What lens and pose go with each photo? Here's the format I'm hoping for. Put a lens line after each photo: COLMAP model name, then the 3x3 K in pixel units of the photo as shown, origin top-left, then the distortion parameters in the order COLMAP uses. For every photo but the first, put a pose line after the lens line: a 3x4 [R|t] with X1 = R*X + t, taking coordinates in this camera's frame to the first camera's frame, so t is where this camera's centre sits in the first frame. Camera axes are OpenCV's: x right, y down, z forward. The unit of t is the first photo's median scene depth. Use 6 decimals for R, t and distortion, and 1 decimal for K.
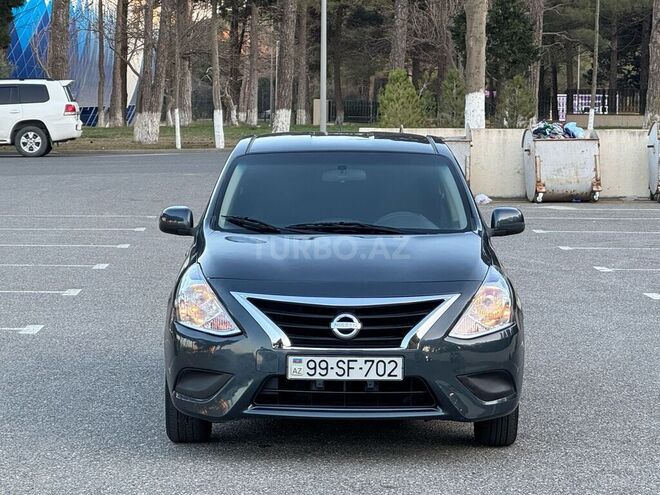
lens RADIAL K [[2470.2, 0, 330.0], [0, 2470.2, 247.5], [0, 0, 1]] dist [0.035413, 3.310139]
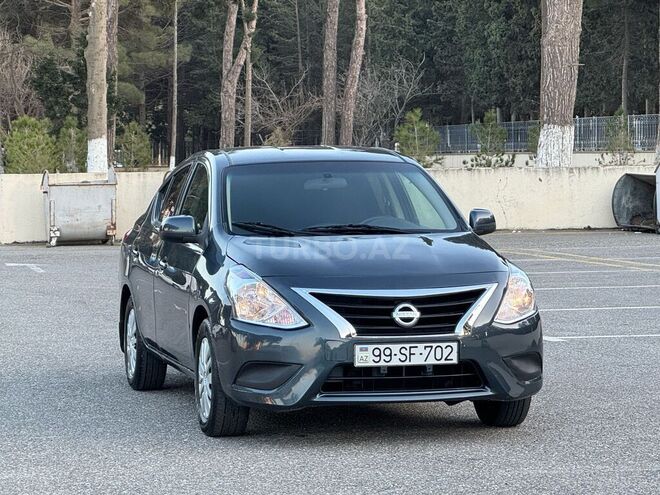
lens RADIAL K [[2470.2, 0, 330.0], [0, 2470.2, 247.5], [0, 0, 1]] dist [0.035413, 3.310139]
pose [[0.969396, -0.028388, 0.243857, -0.284387], [0.034970, 0.999130, -0.022705, 0.025409], [-0.243001, 0.030538, 0.969545, -0.035060]]
